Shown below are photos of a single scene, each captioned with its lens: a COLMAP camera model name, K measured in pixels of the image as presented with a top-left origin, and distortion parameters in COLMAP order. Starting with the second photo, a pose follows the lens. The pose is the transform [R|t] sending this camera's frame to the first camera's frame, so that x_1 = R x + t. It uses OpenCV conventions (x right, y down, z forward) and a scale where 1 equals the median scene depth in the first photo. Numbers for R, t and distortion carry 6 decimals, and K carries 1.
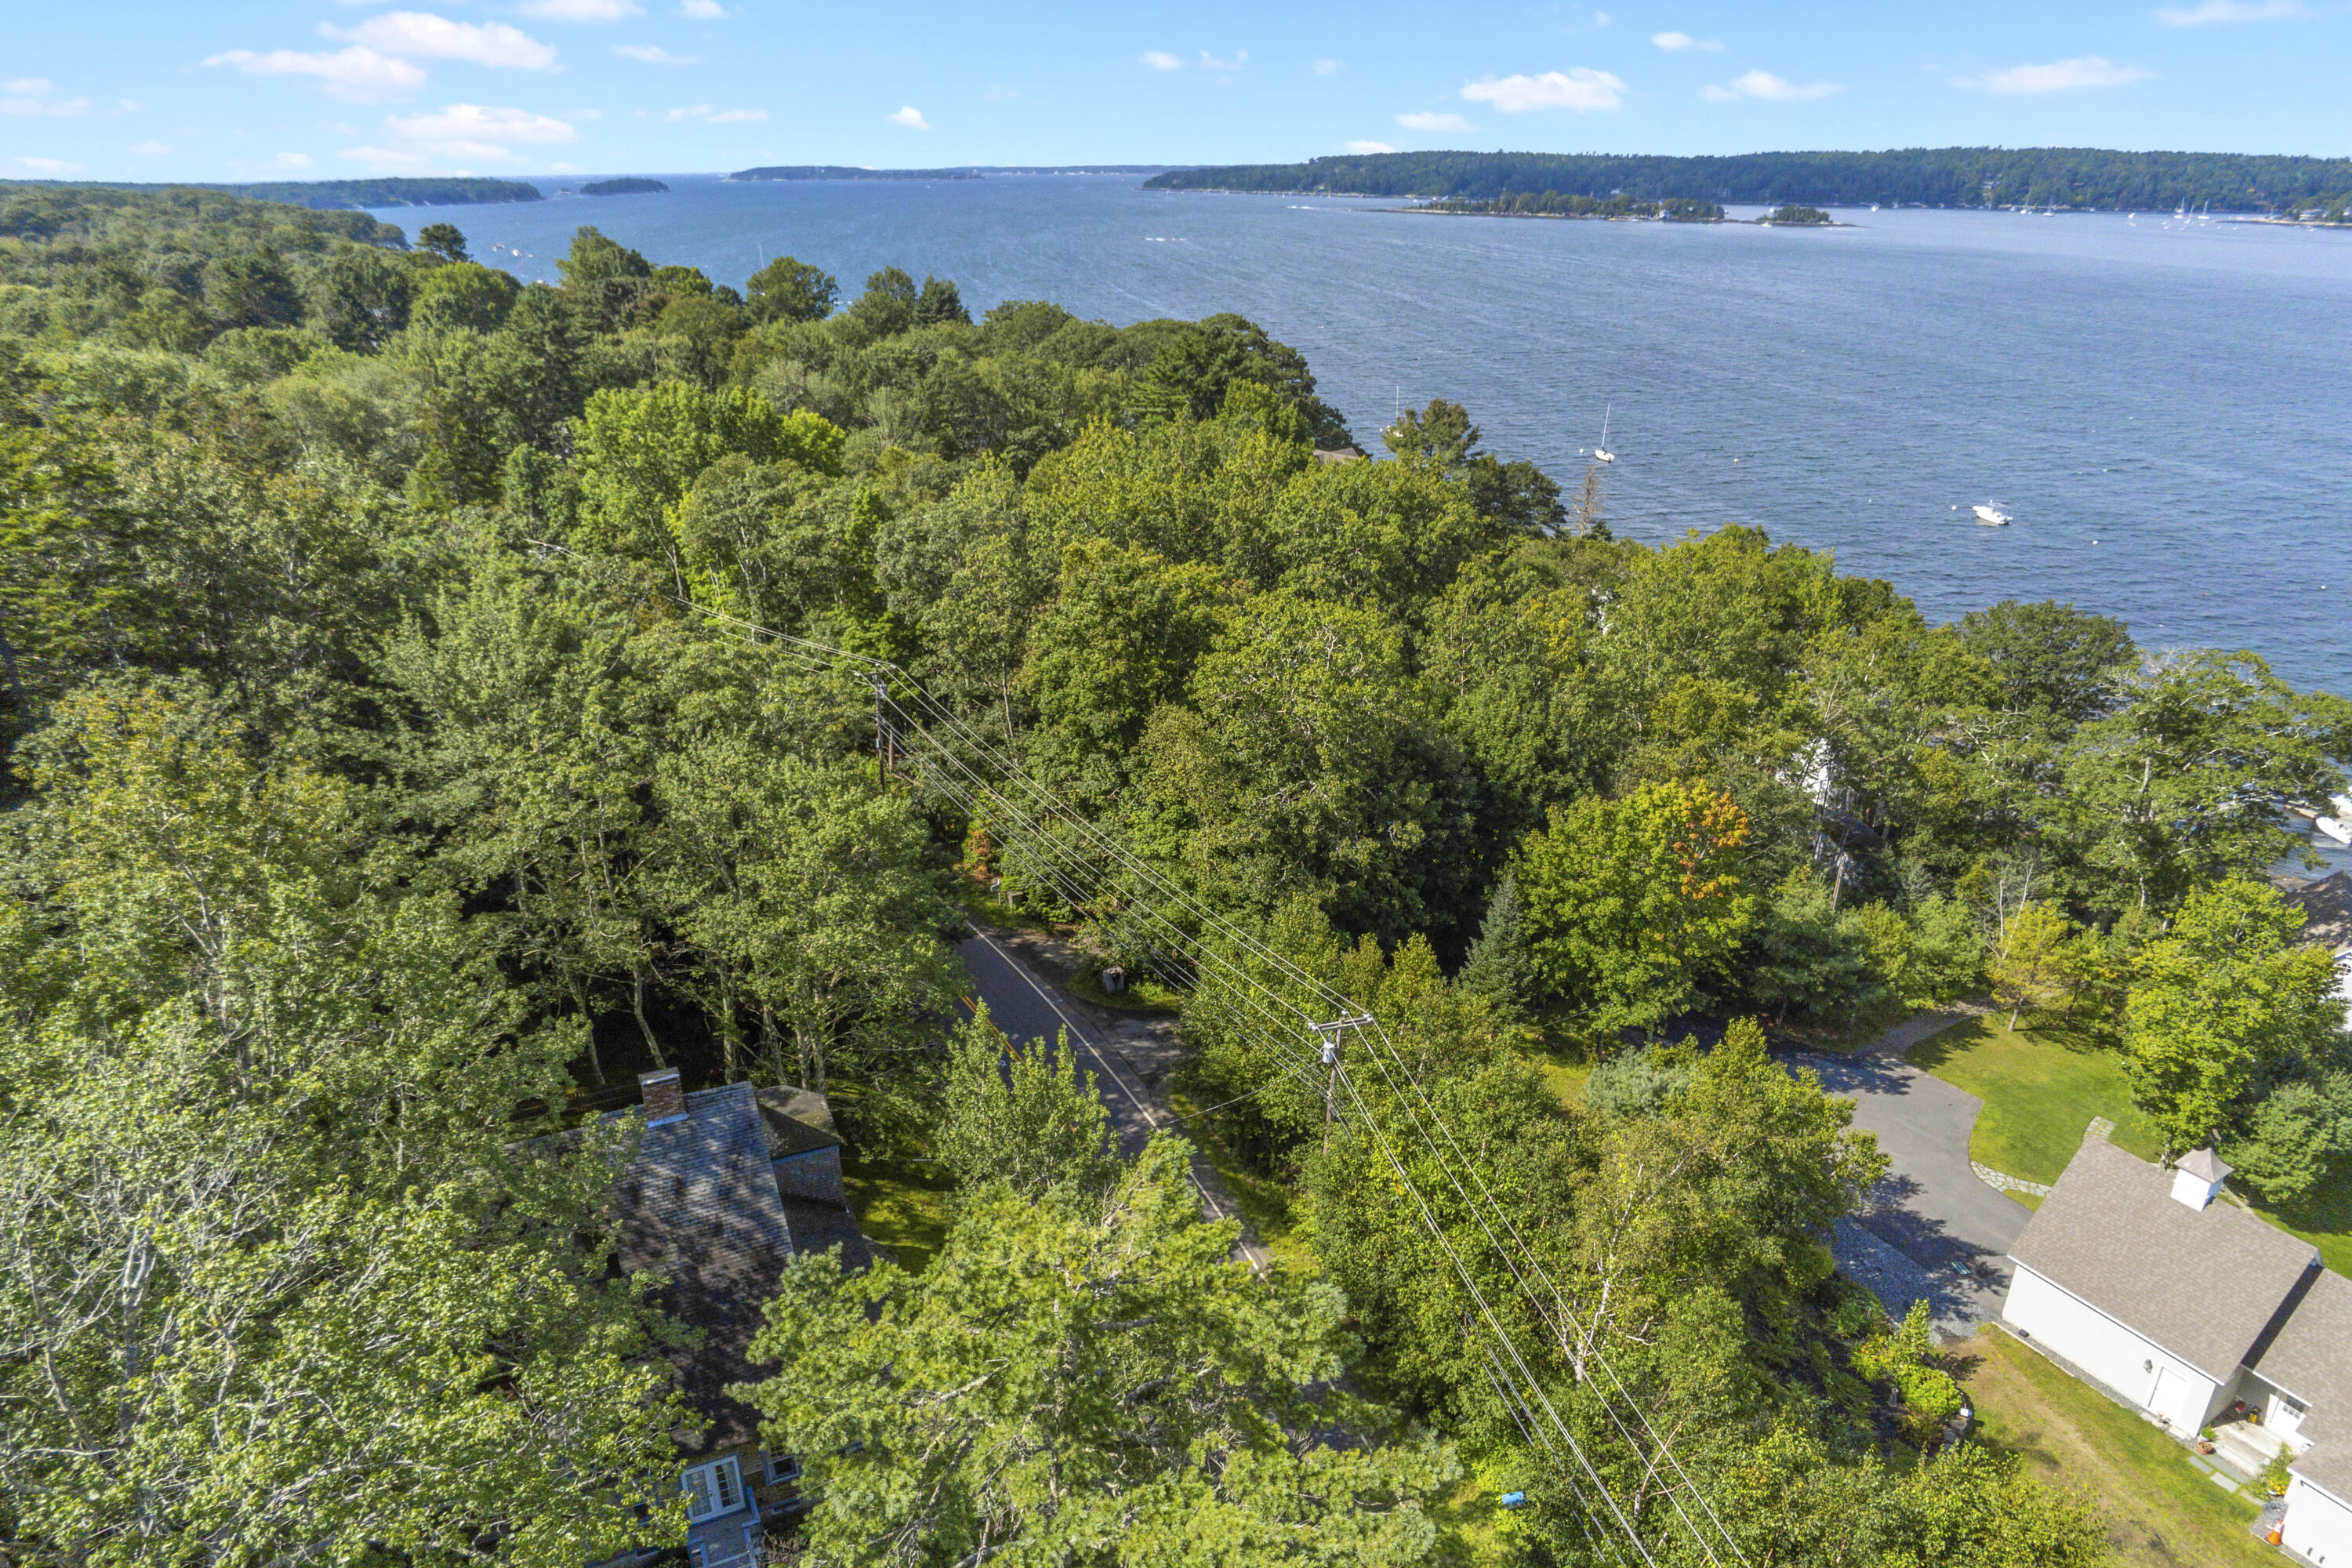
lens RADIAL K [[1594.5, 0, 1174.3], [0, 1594.5, 842.3], [0, 0, 1]] dist [-0.046129, 0.024498]
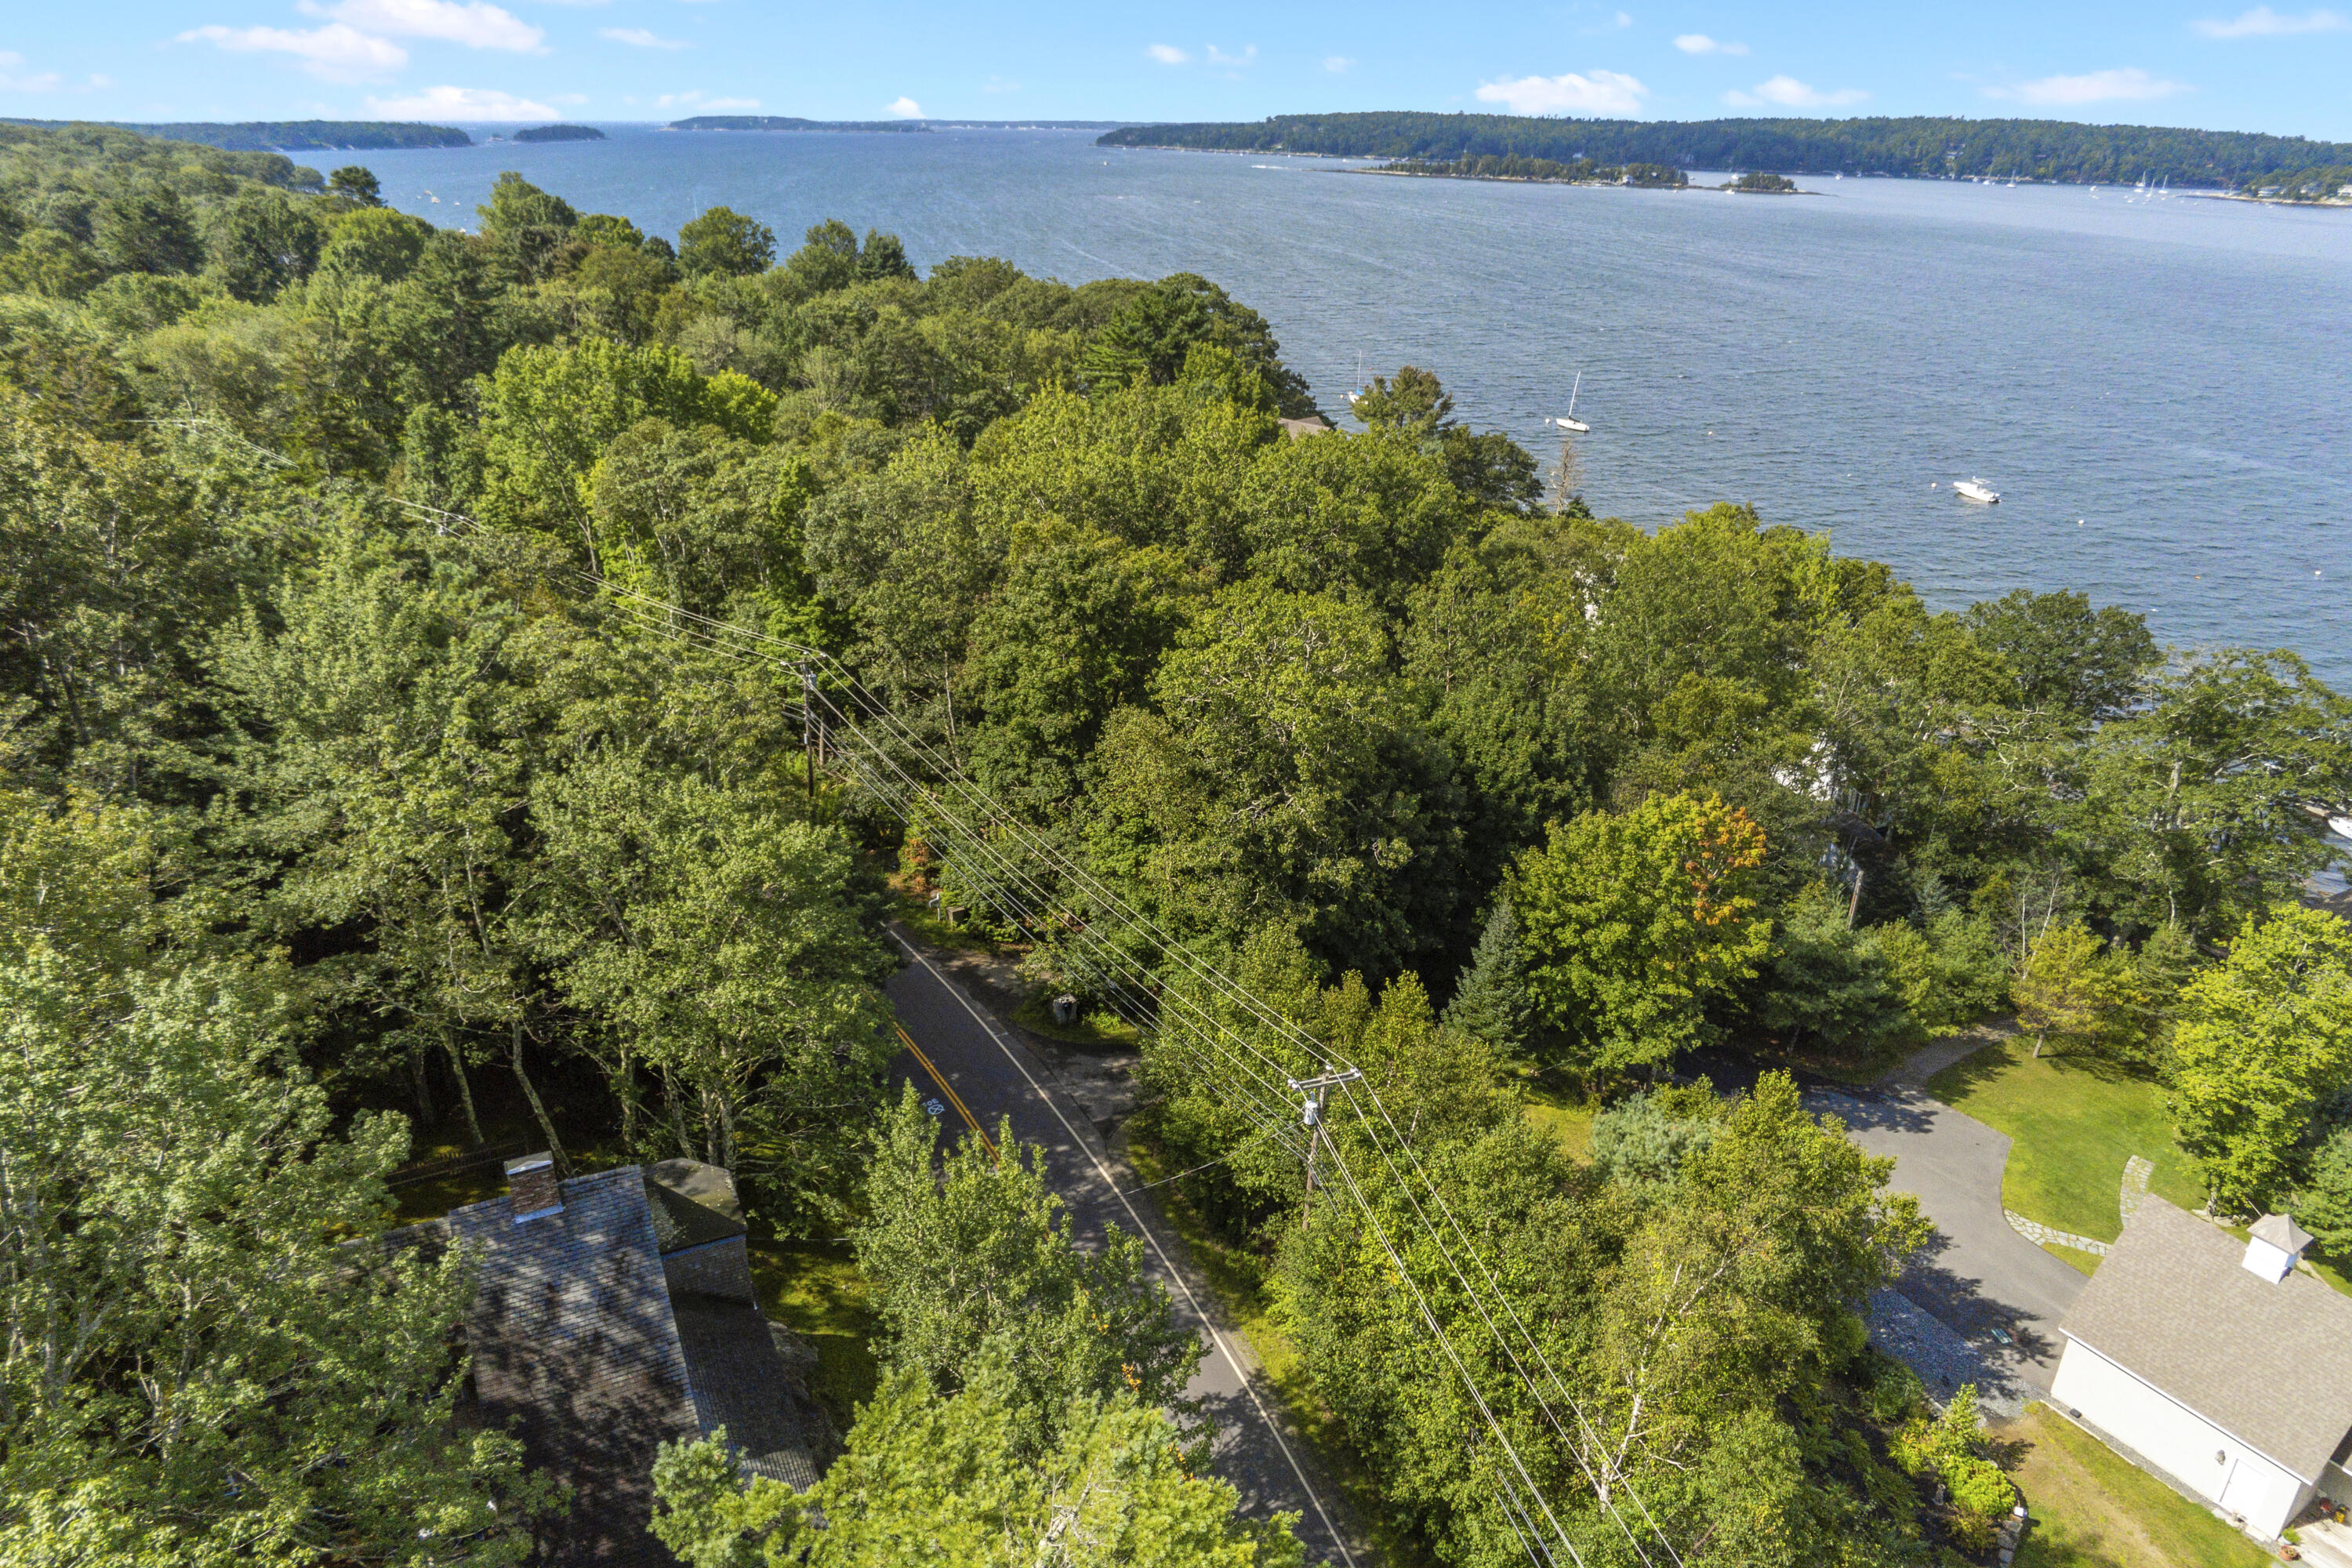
lens RADIAL K [[1594.5, 0, 1173.1], [0, 1594.5, 788.4], [0, 0, 1]] dist [-0.046129, 0.024498]
pose [[0.999486, 0.004686, 0.031712, -0.005976], [-0.004419, 0.999954, -0.008470, -0.030740], [-0.031751, 0.008326, 0.999461, 0.097722]]
